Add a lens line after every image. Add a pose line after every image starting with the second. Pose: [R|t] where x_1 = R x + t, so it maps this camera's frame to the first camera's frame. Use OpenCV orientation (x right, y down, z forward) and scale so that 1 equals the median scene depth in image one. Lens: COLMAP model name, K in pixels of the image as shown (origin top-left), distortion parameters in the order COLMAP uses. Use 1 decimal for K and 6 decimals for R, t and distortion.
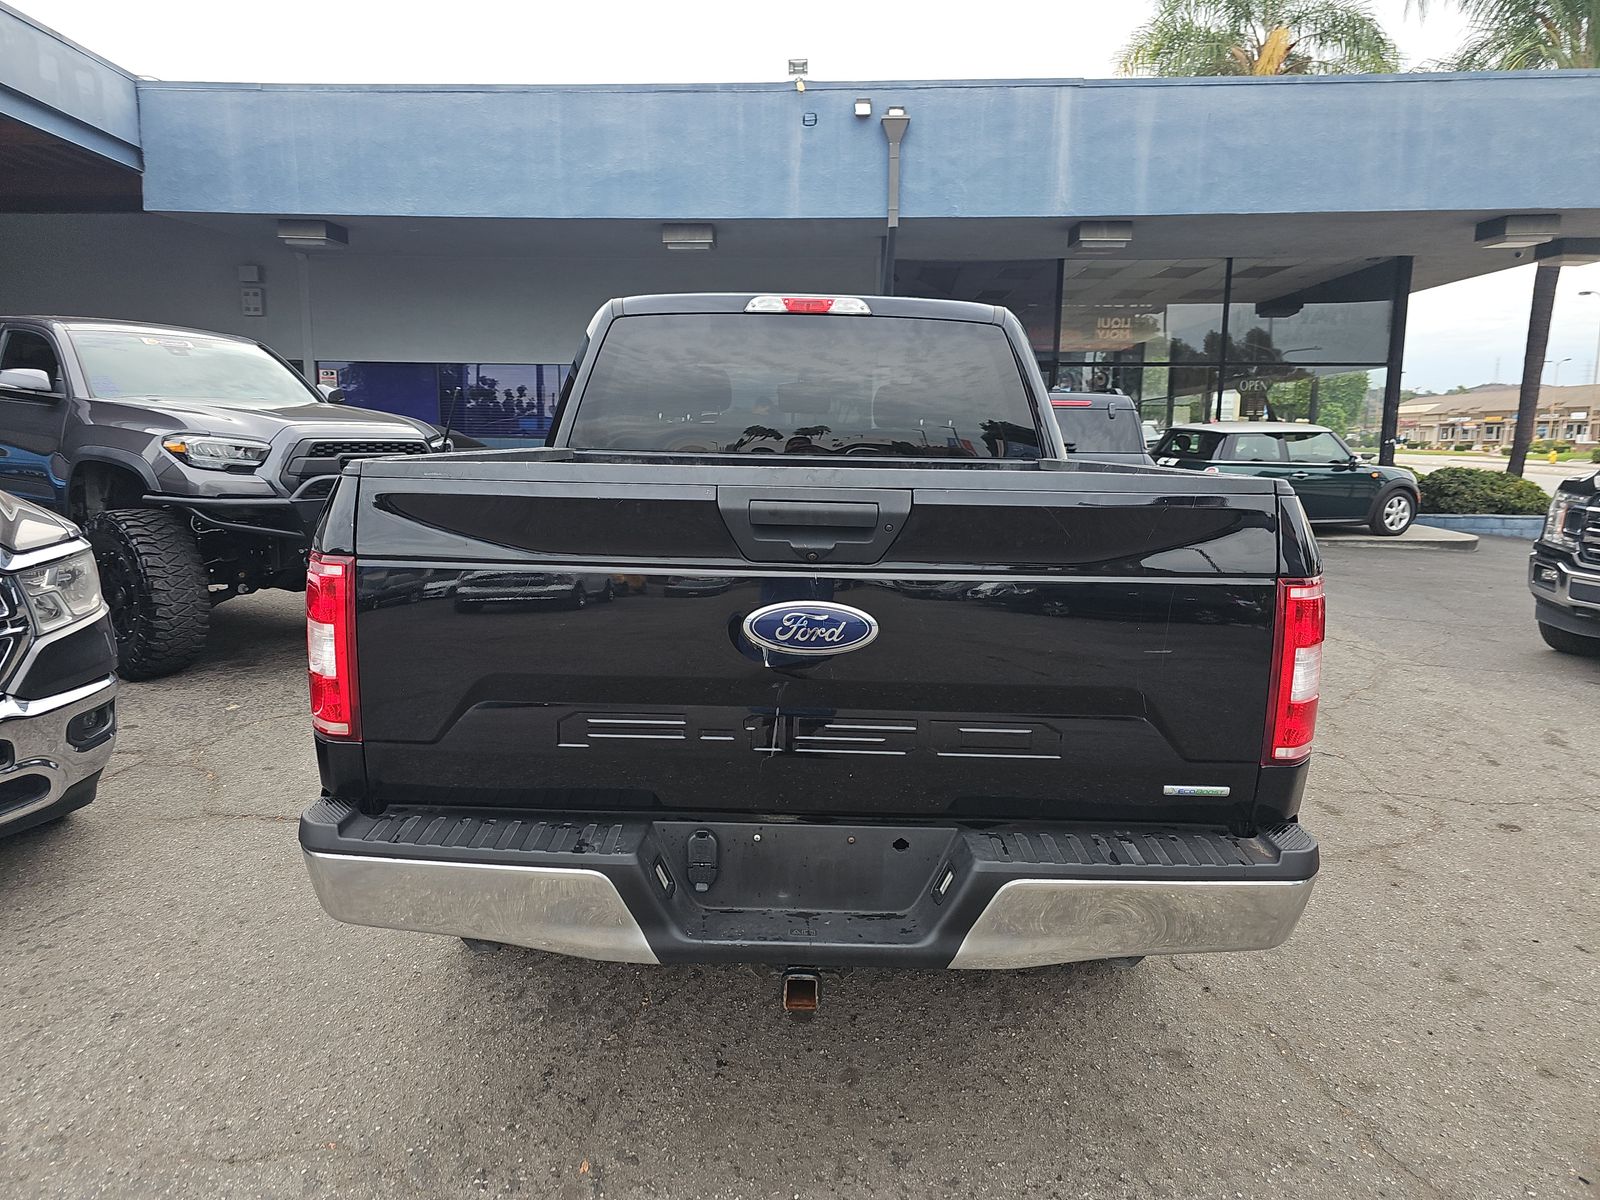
lens RADIAL K [[1055.6, 0, 793.5], [0, 1055.6, 593.0], [0, 0, 1]] dist [0.030685, -0.030002]
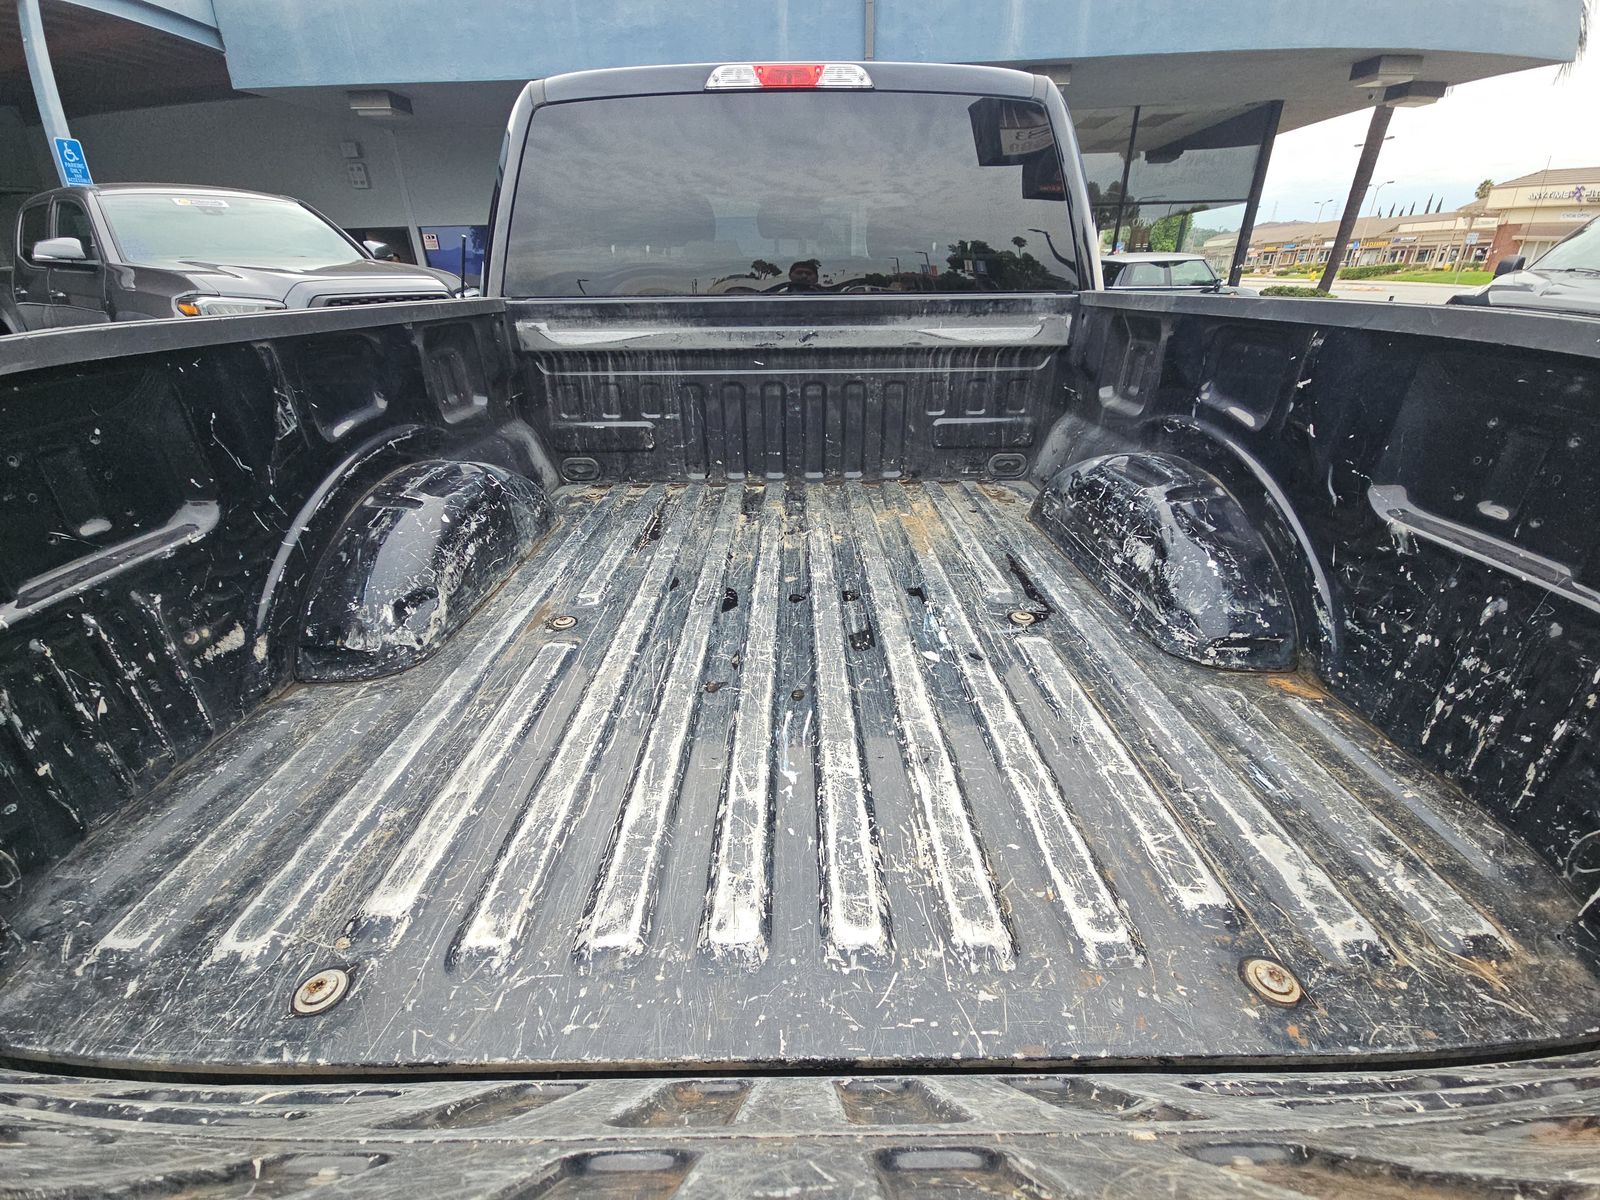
lens RADIAL K [[637.3, 0, 803.3], [0, 637.3, 605.5], [0, 0, 1]] dist [0.027883, -0.018903]
pose [[0.999381, -0.035010, -0.003570, 0.003903], [0.034335, 0.947784, 0.317058, -0.019116], [-0.007717, -0.316984, 0.948399, 0.141279]]
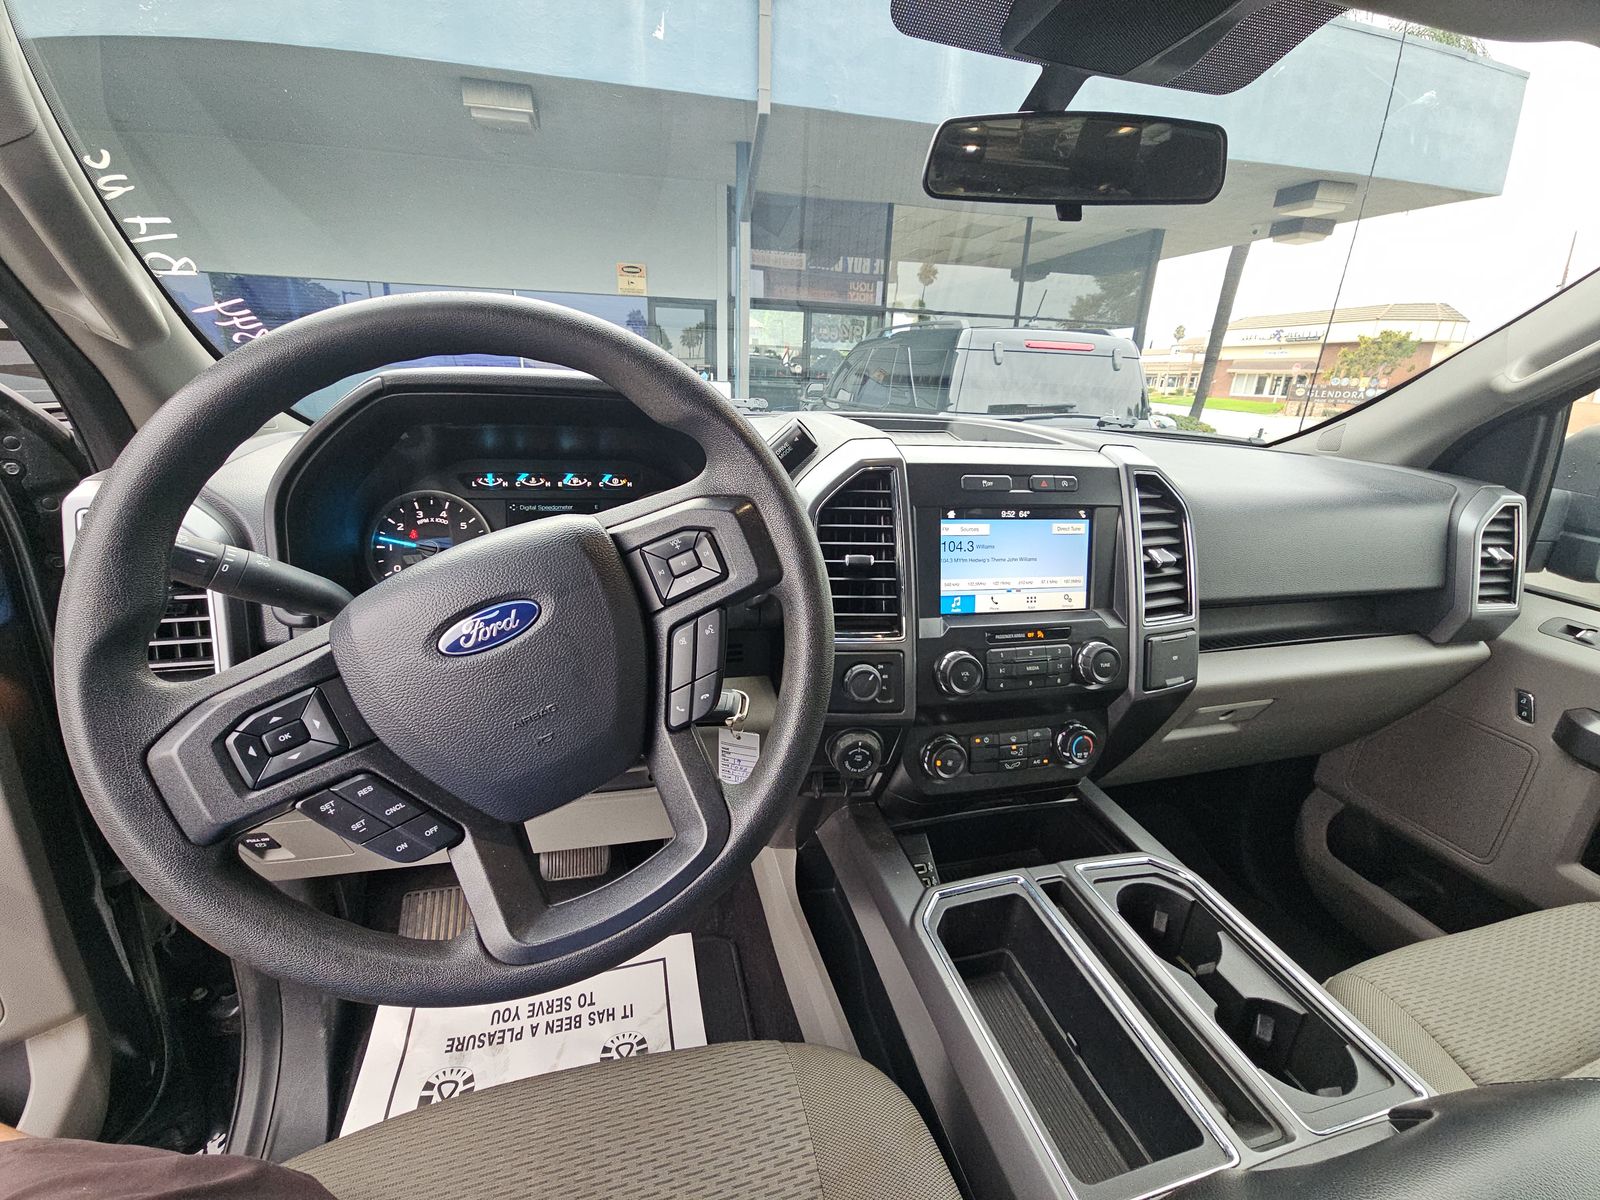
lens RADIAL K [[652.6, 0, 791.7], [0, 652.6, 602.5], [0, 0, 1]] dist [-0.004281, -0.000255]
pose [[0.969896, -0.055571, 0.237096, -0.025934], [0.007343, 0.979846, 0.199621, -0.075321], [-0.243411, -0.191870, 0.950756, 0.443821]]
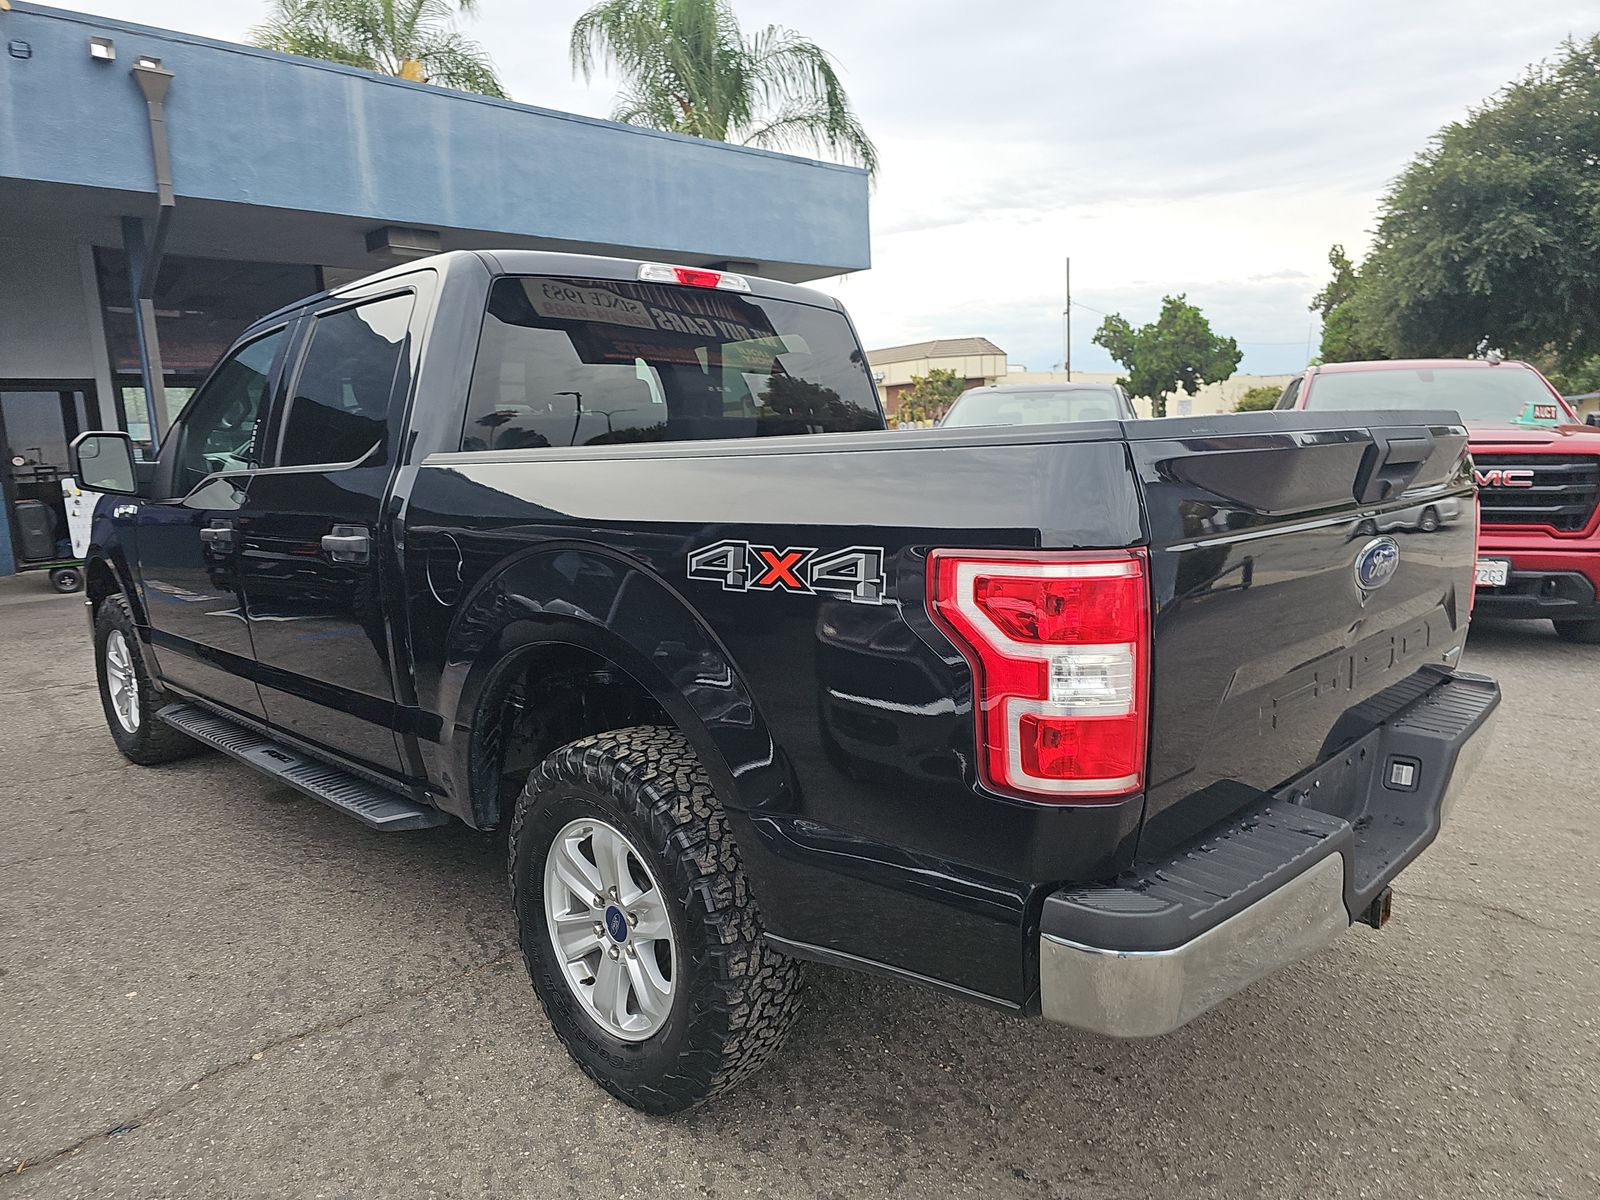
lens RADIAL K [[1034.1, 0, 825.6], [0, 1034.1, 606.0], [0, 0, 1]] dist [0.031946, -0.028125]
pose [[0.682729, -0.151828, 0.714723, -0.180559], [0.157559, 0.985752, 0.058897, -0.011935], [-0.713482, 0.072401, 0.696923, 0.108211]]
